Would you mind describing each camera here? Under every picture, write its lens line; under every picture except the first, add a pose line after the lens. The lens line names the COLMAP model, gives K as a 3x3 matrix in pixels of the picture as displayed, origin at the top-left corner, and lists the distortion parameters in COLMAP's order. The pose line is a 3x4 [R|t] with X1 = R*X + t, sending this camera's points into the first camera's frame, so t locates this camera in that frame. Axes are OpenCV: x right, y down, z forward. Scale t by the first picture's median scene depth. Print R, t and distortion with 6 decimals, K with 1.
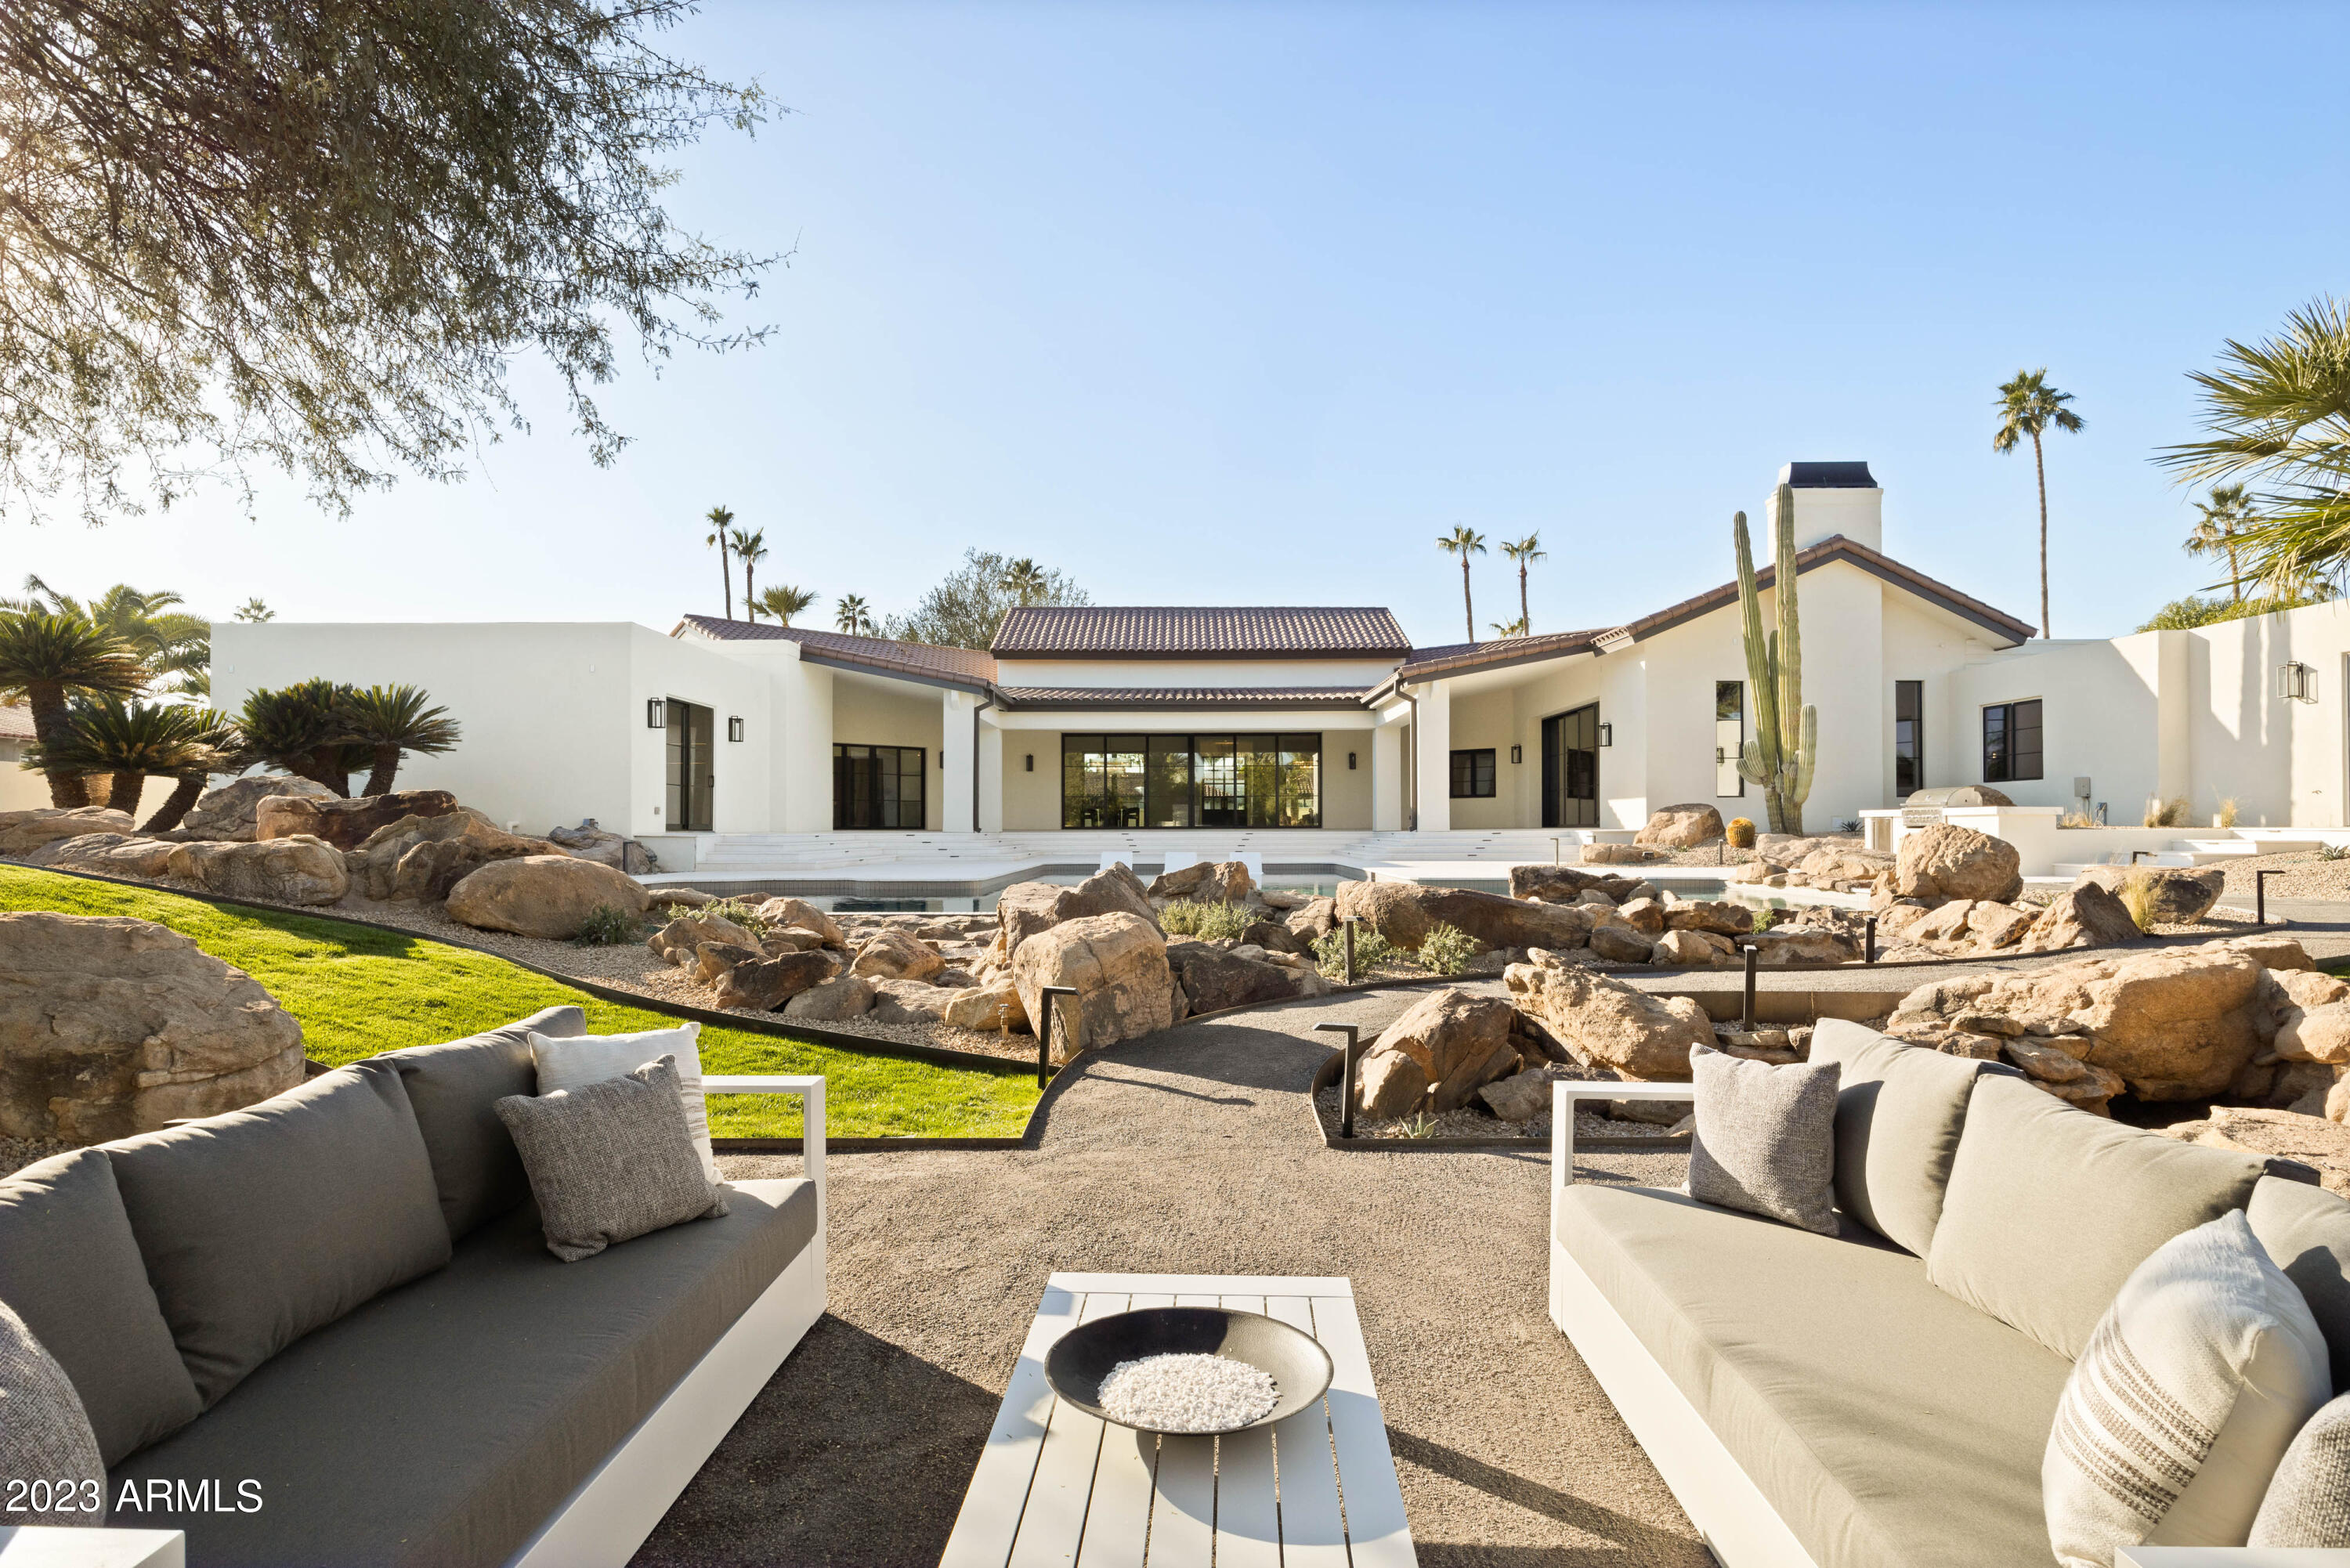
lens RADIAL K [[1301.4, 0, 1182.1], [0, 1301.4, 766.2], [0, 0, 1]] dist [0.014318, -0.002214]
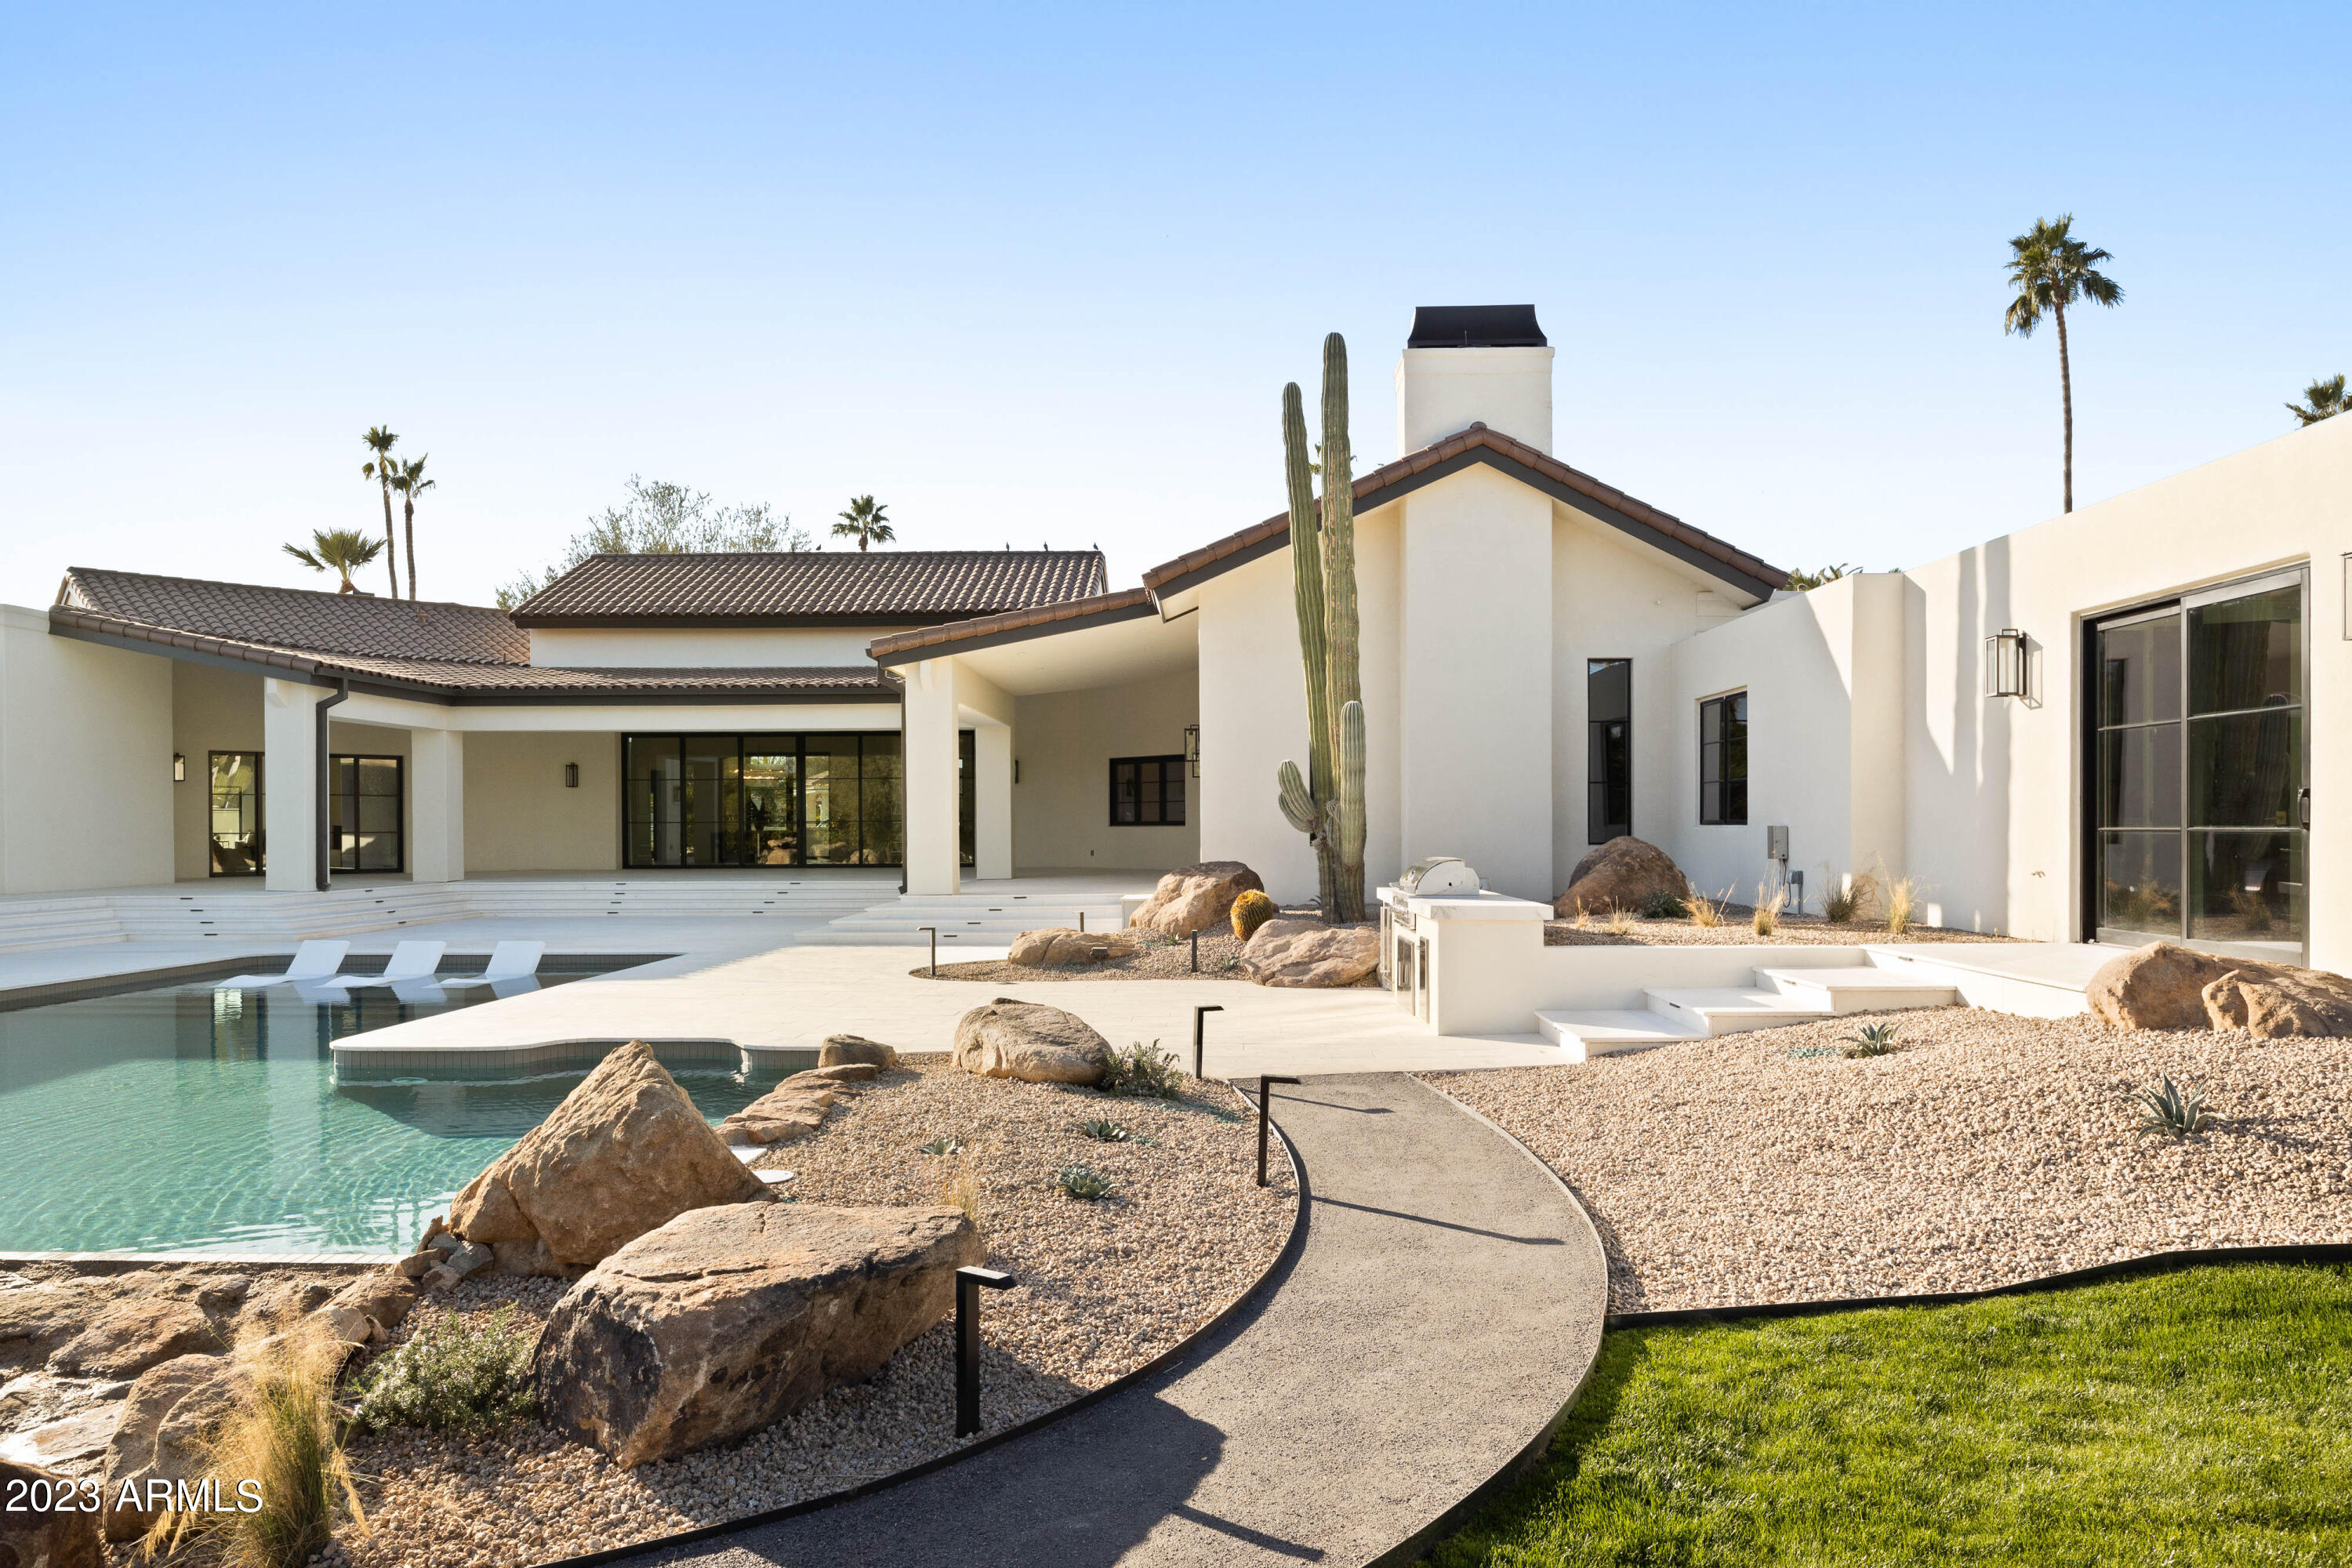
lens RADIAL K [[1586.2, 0, 1181.0], [0, 1586.2, 784.7], [0, 0, 1]] dist [0.002208, 0.000261]
pose [[0.999963, -0.004924, -0.007069, 0.269887], [0.005065, 0.999786, 0.020052, -0.016371], [0.006969, -0.020087, 0.999774, 0.182040]]
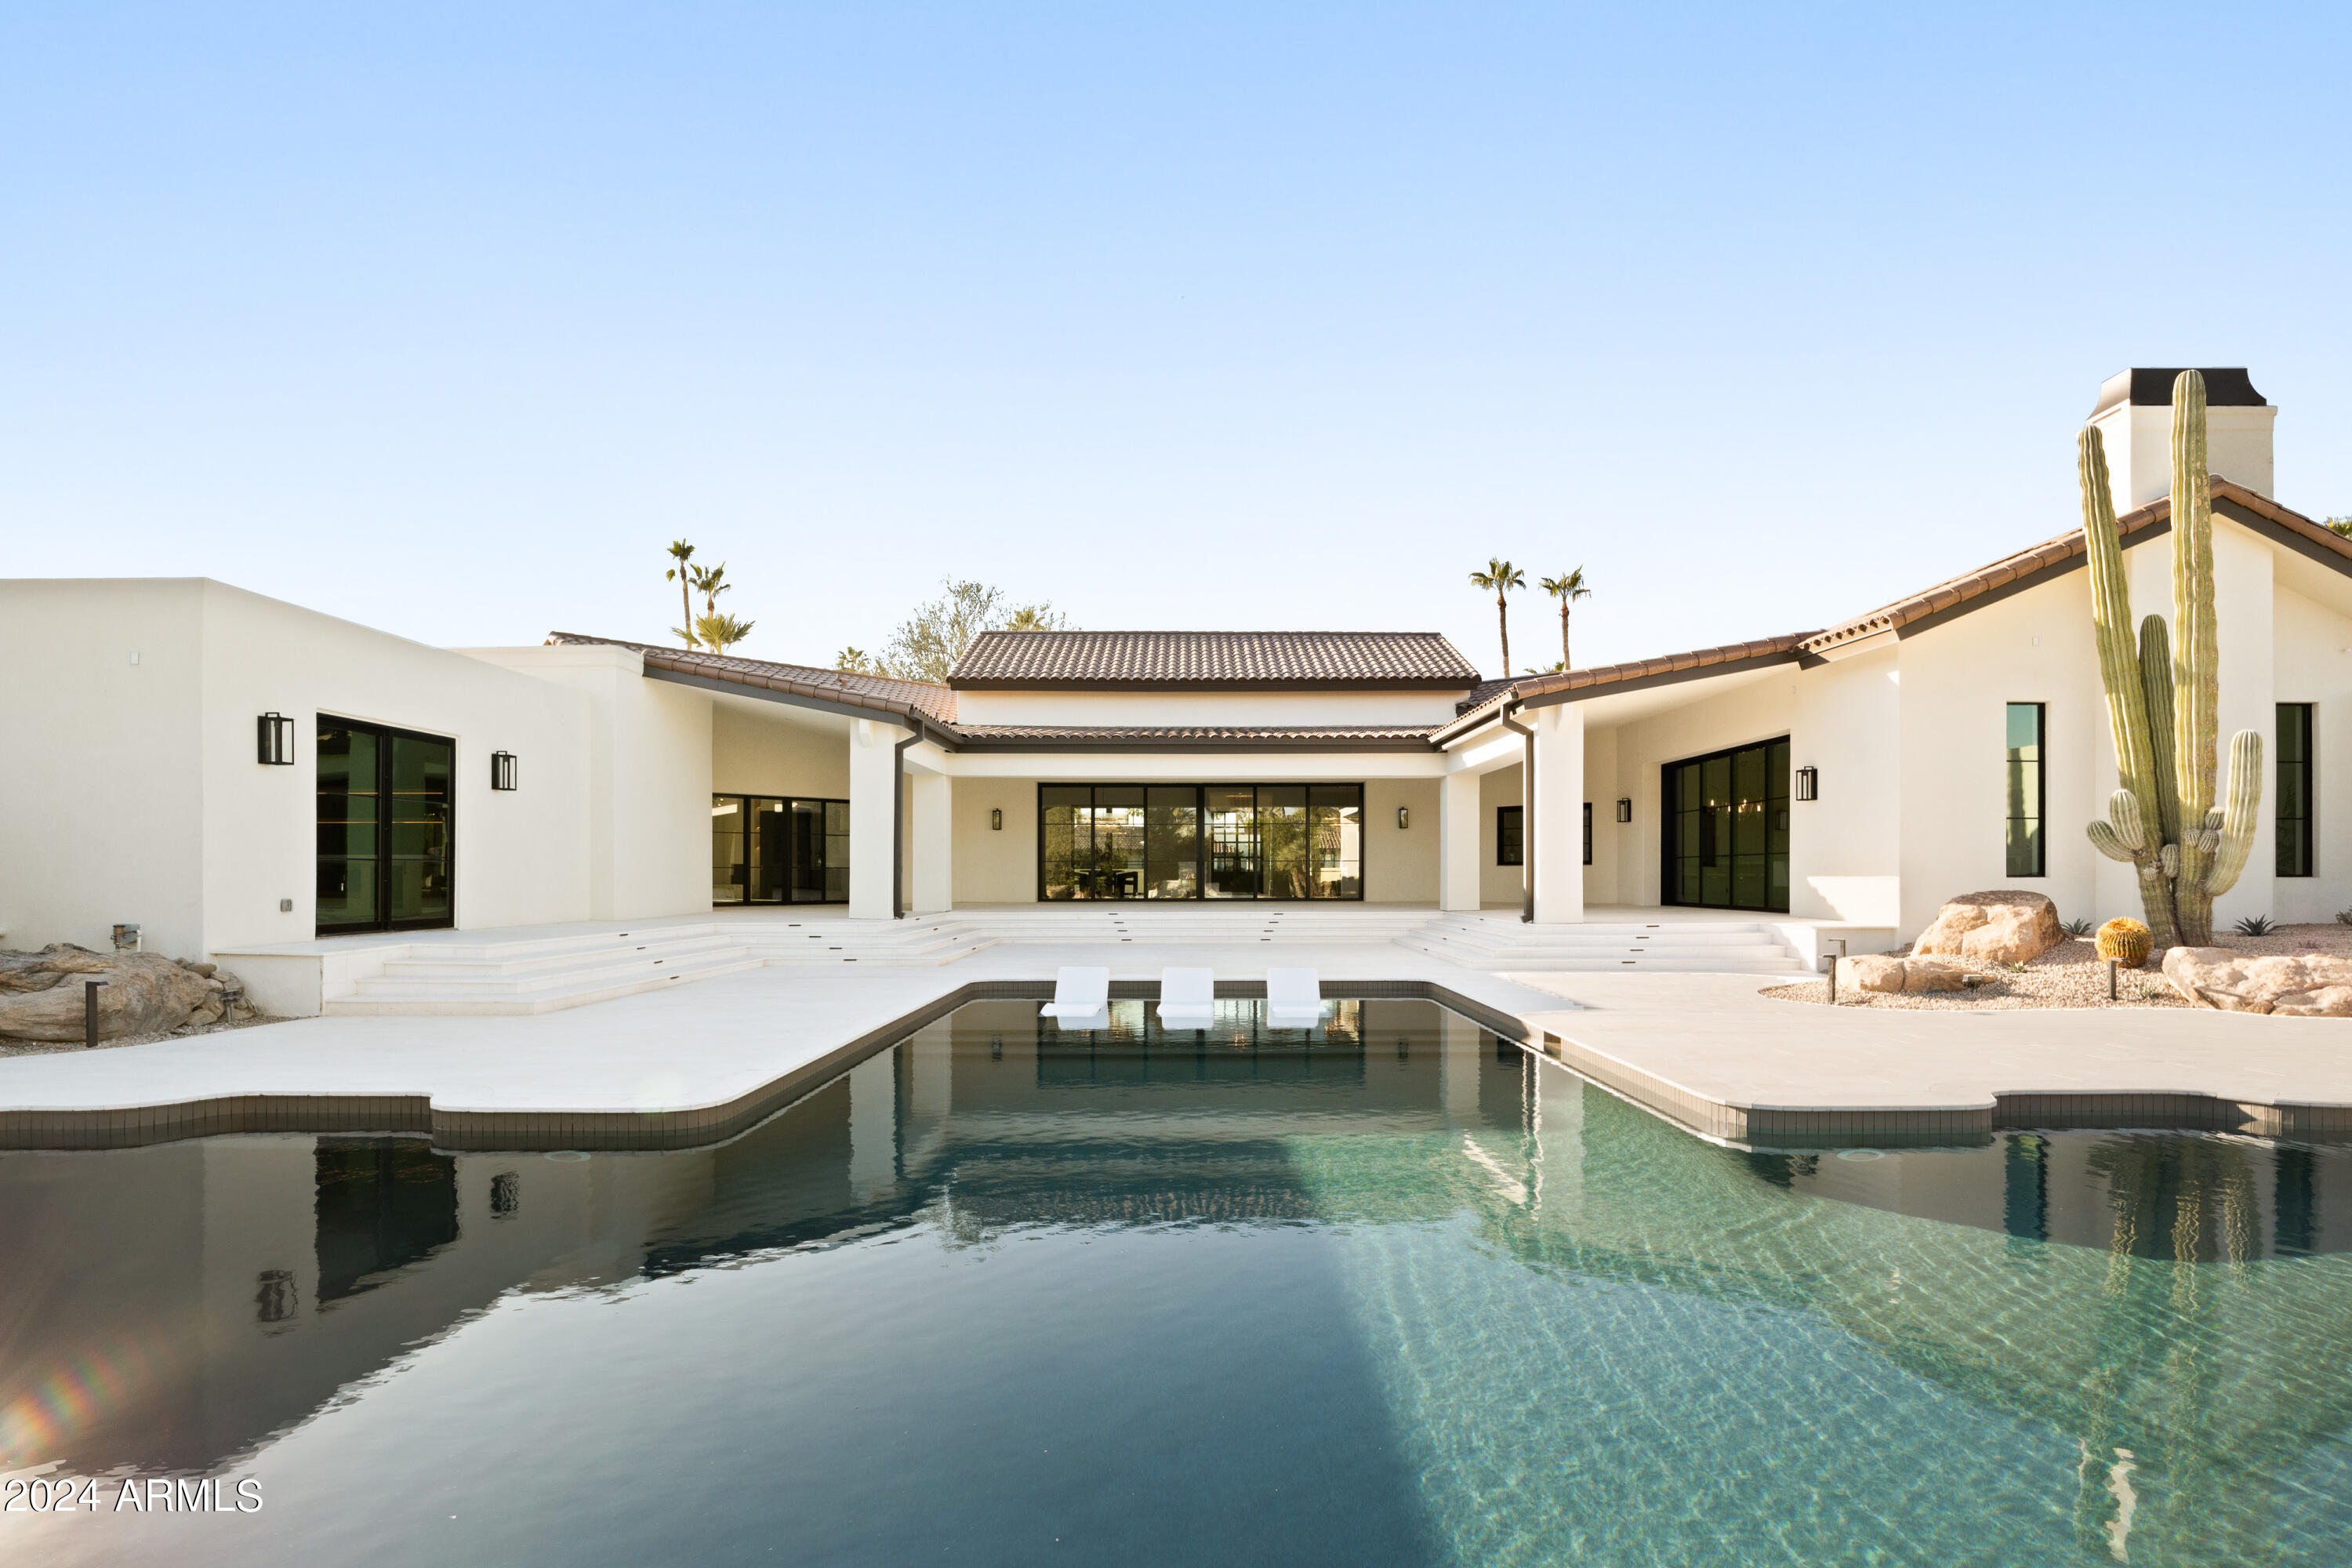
lens RADIAL K [[1199.7, 0, 1241.5], [0, 1199.7, 822.0], [0, 0, 1]] dist [0.001696, 0.000502]
pose [[0.998694, 0.001768, 0.051051, -0.006036], [-0.001839, 0.999997, 0.001344, -0.003404], [-0.051048, -0.001437, 0.998695, 0.314477]]
